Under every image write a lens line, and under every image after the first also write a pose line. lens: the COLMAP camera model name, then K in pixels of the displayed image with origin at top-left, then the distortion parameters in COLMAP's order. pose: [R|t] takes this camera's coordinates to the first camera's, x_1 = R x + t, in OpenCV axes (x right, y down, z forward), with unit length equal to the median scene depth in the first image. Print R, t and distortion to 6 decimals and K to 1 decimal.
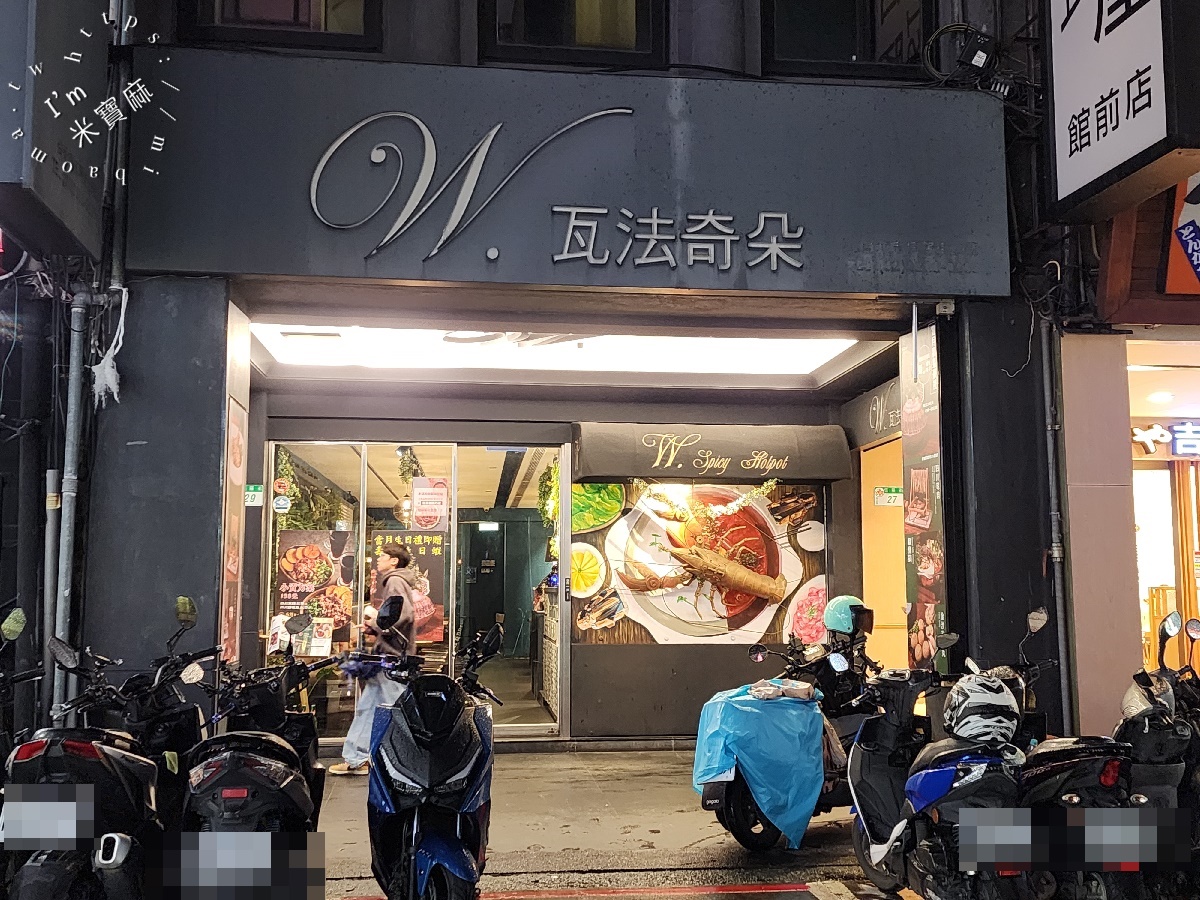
lens RADIAL K [[1130.3, 0, 600.0], [0, 1130.3, 450.0], [0, 0, 1]] dist [0.139612, -0.004198]
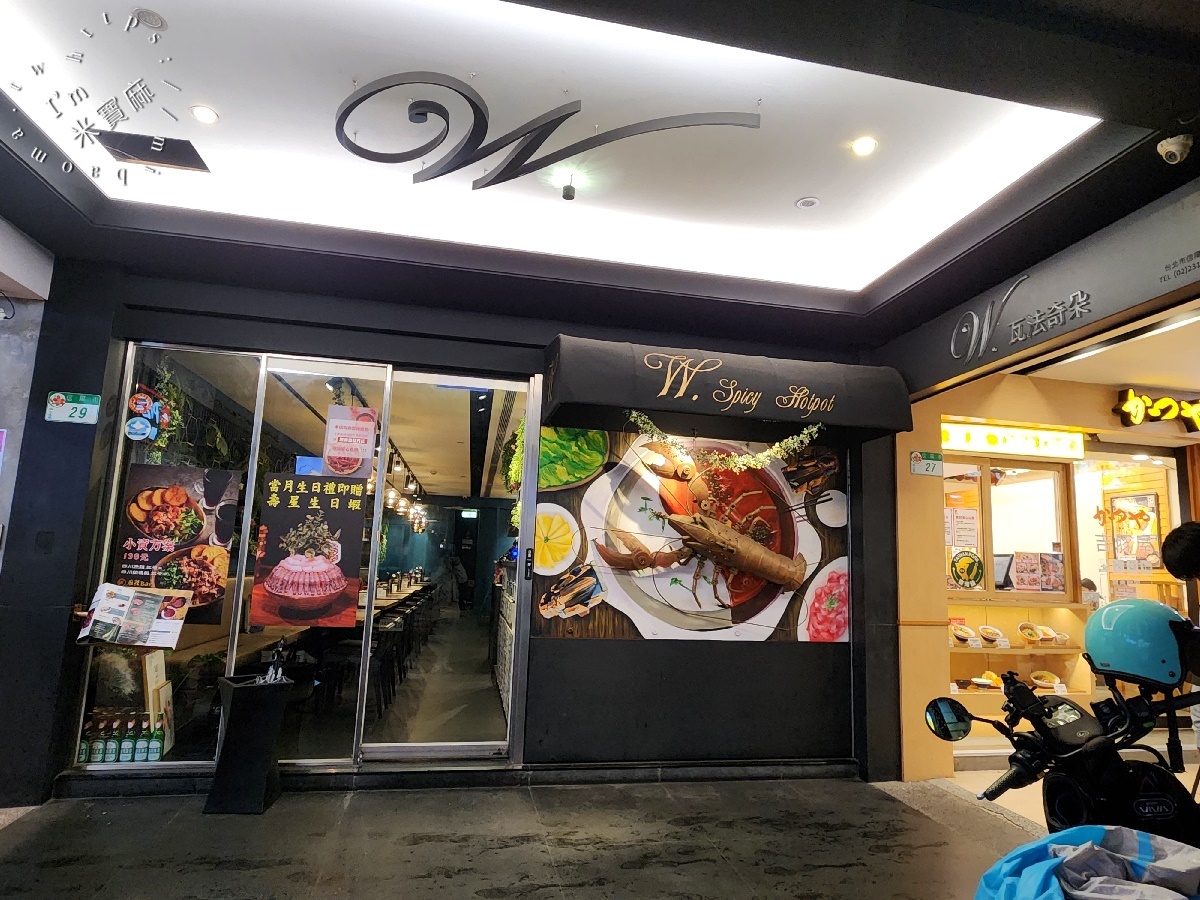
lens RADIAL K [[687.7, 0, 600.0], [0, 687.7, 450.0], [0, 0, 1]] dist [-0.001476, 0.000600]
pose [[0.996252, 0.049503, 0.070931, -0.017831], [-0.046365, 0.997900, -0.045228, 0.065666], [-0.073021, 0.041769, 0.996455, 0.534714]]
